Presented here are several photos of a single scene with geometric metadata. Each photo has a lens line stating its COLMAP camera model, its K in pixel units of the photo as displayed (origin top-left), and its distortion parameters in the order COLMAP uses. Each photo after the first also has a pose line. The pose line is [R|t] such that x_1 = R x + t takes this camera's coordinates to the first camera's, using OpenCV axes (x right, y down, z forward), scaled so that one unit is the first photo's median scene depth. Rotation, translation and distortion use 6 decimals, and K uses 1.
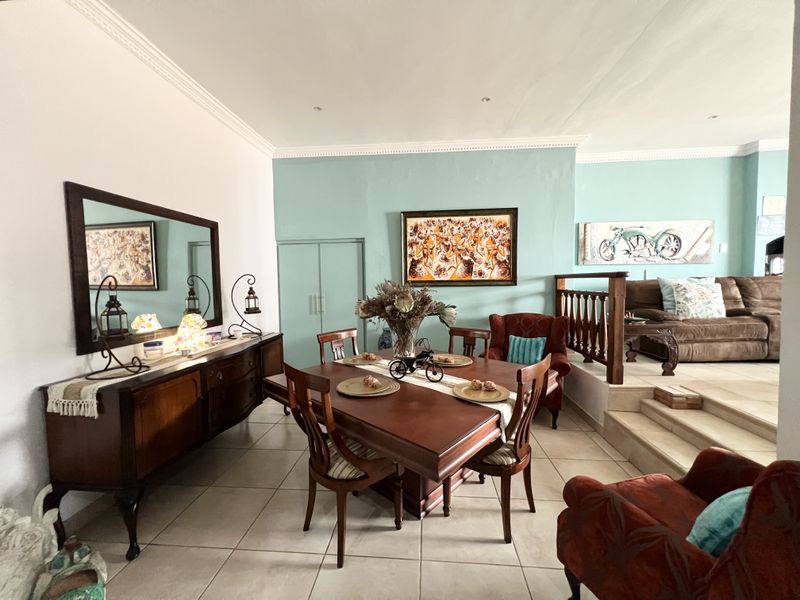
lens RADIAL K [[318.5, 0, 400.0], [0, 318.5, 300.0], [0, 0, 1]] dist [0.000341, 0.000080]
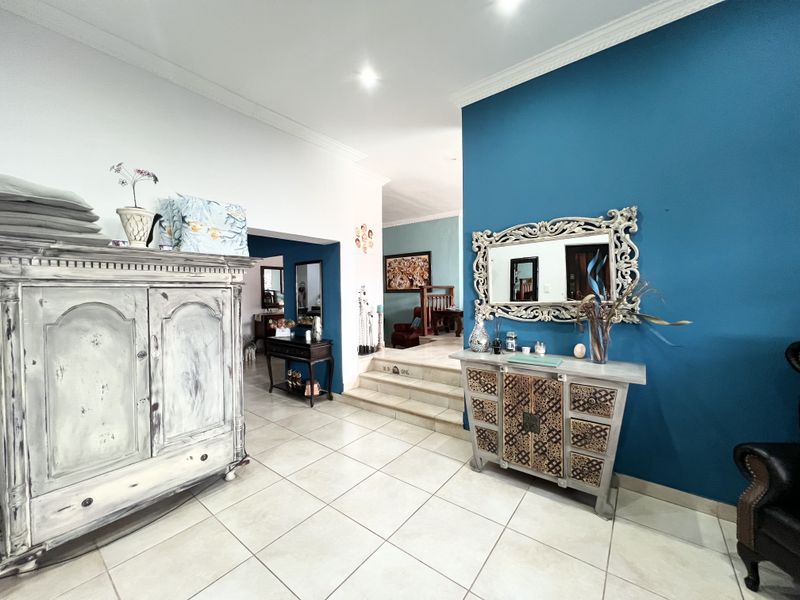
lens RADIAL K [[318.5, 0, 400.0], [0, 318.5, 300.0], [0, 0, 1]] dist [0.000341, 0.000080]
pose [[0.840009, 0.016440, -0.542324, 1.206810], [-0.030764, 0.999376, -0.017355, 0.038092], [0.541700, 0.031262, 0.839990, -0.655635]]
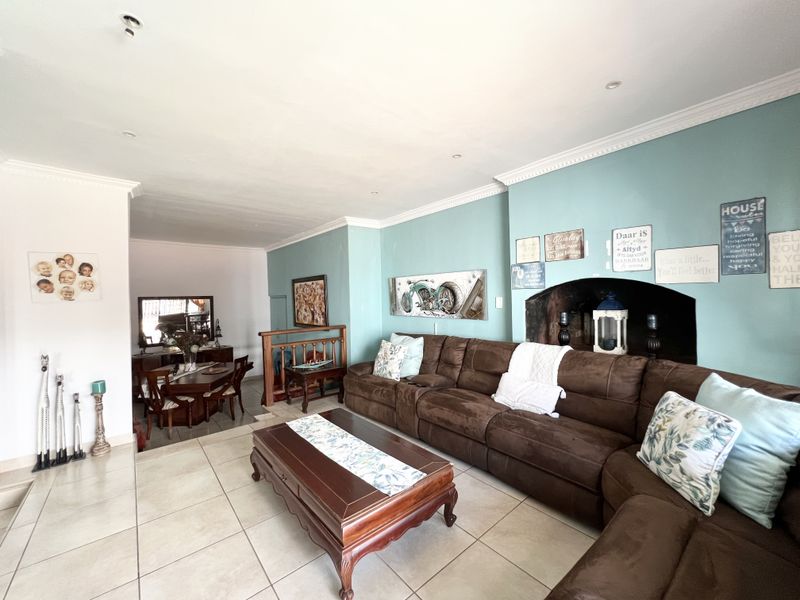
lens RADIAL K [[321.7, 0, 400.3], [0, 321.7, 296.2], [0, 0, 1]] dist [-0.000729, -0.000075]
pose [[0.708000, -0.004648, -0.706197, 1.527756], [-0.028675, 0.998964, -0.035323, -0.151984], [0.705630, 0.045259, 0.707133, 0.245797]]
